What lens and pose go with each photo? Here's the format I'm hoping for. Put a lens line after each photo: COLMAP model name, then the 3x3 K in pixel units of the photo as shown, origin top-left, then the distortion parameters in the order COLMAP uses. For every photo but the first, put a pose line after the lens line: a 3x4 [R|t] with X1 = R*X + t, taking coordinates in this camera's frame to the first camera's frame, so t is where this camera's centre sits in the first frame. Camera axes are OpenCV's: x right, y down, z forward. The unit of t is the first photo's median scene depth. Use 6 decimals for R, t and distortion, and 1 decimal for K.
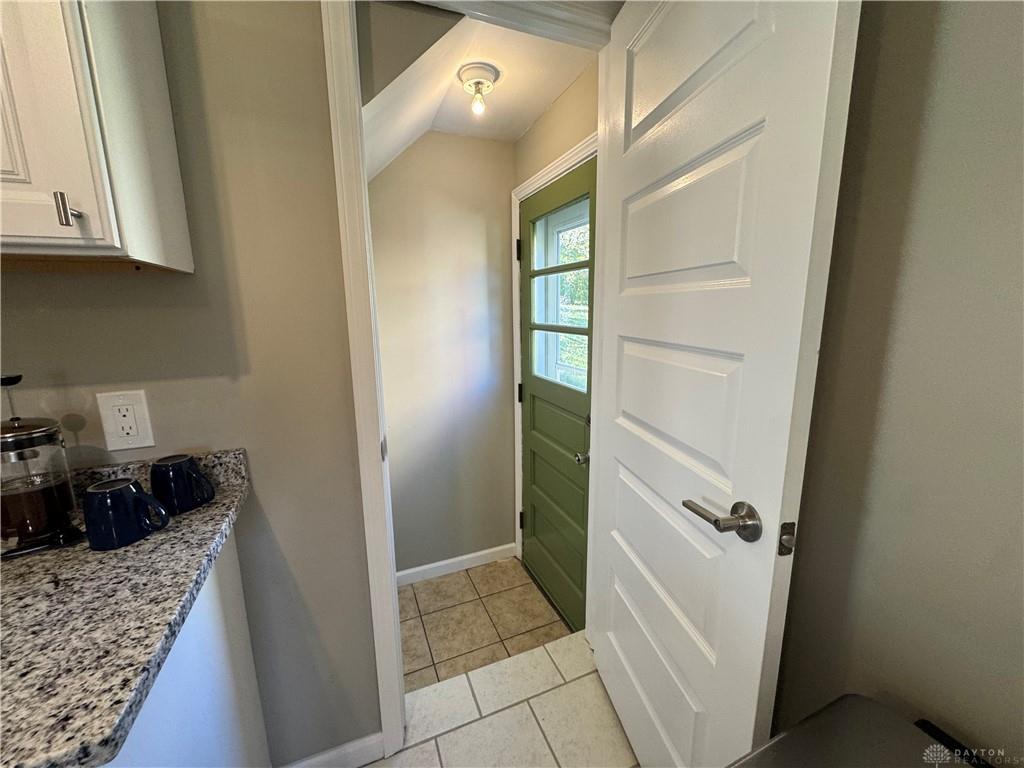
lens RADIAL K [[415.3, 0, 512.0], [0, 415.3, 384.0], [0, 0, 1]] dist [-0.001283, -0.000283]
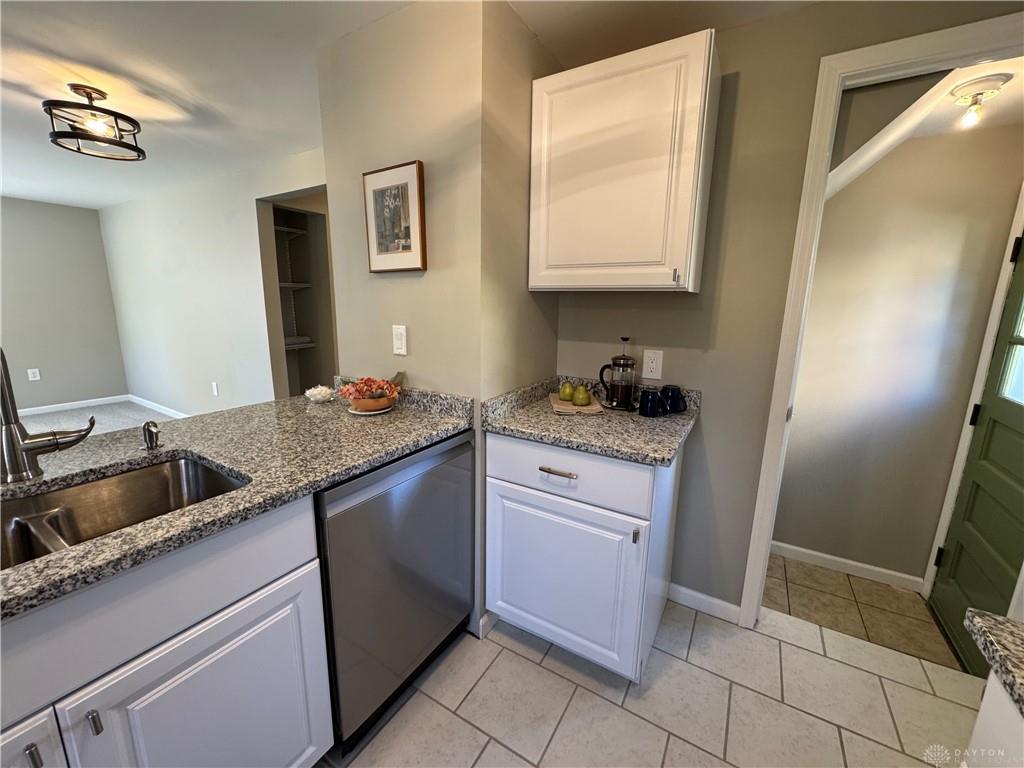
lens RADIAL K [[404.3, 0, 512.0], [0, 404.3, 384.0], [0, 0, 1]] dist [-0.003638, -0.000631]
pose [[0.596438, 0.183225, -0.781467, 0.100061], [-0.167039, 0.980615, 0.102429, 0.038681], [0.785086, 0.069442, 0.615482, -0.323961]]
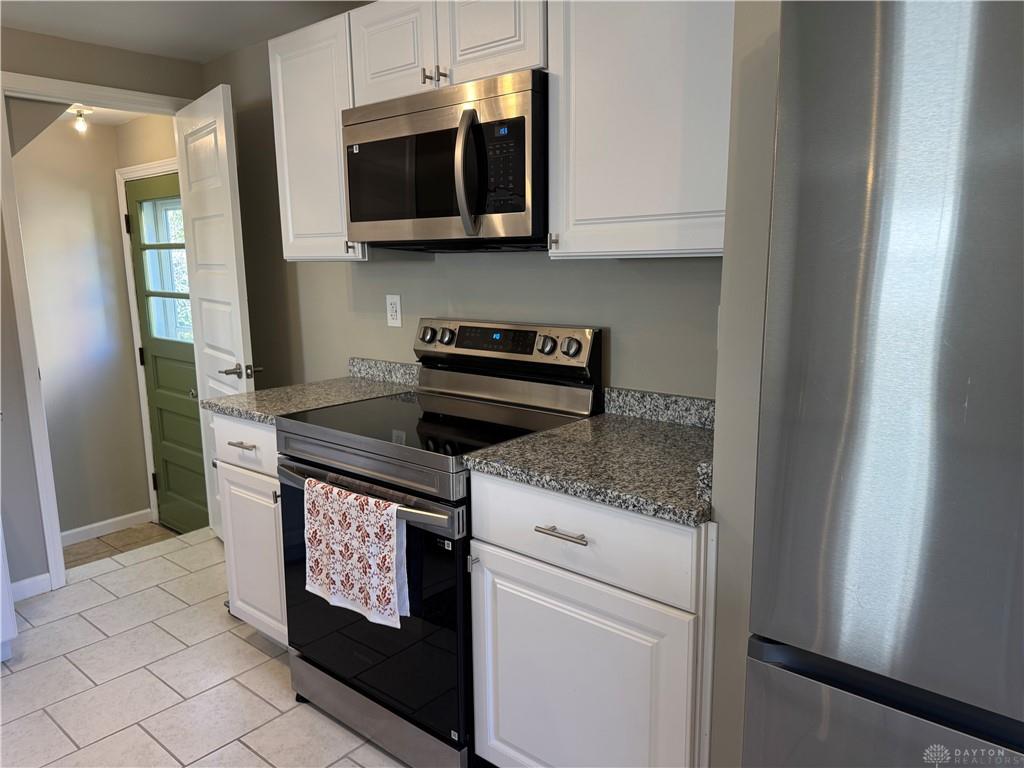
lens RADIAL K [[707.2, 0, 512.0], [0, 707.2, 384.0], [0, 0, 1]] dist [0.044888, -0.056974]
pose [[0.883612, -0.078797, 0.461541, 0.010973], [0.081657, 0.996565, 0.013809, 0.164934], [-0.461044, 0.025487, 0.887011, -1.203538]]
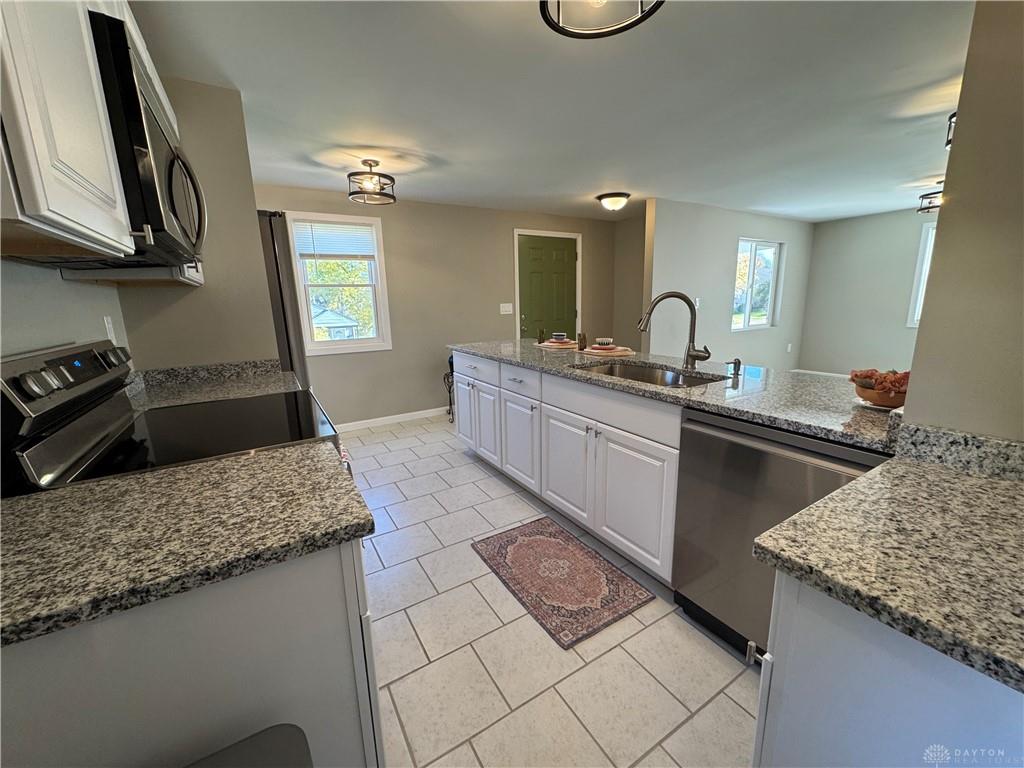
lens RADIAL K [[415.3, 0, 512.0], [0, 415.3, 384.0], [0, 0, 1]] dist [-0.001283, -0.000283]
pose [[-0.985501, 0.072064, -0.153602, 0.037951], [0.010257, 0.928965, 0.370025, -0.066738], [0.169357, 0.363085, -0.916236, 0.393226]]
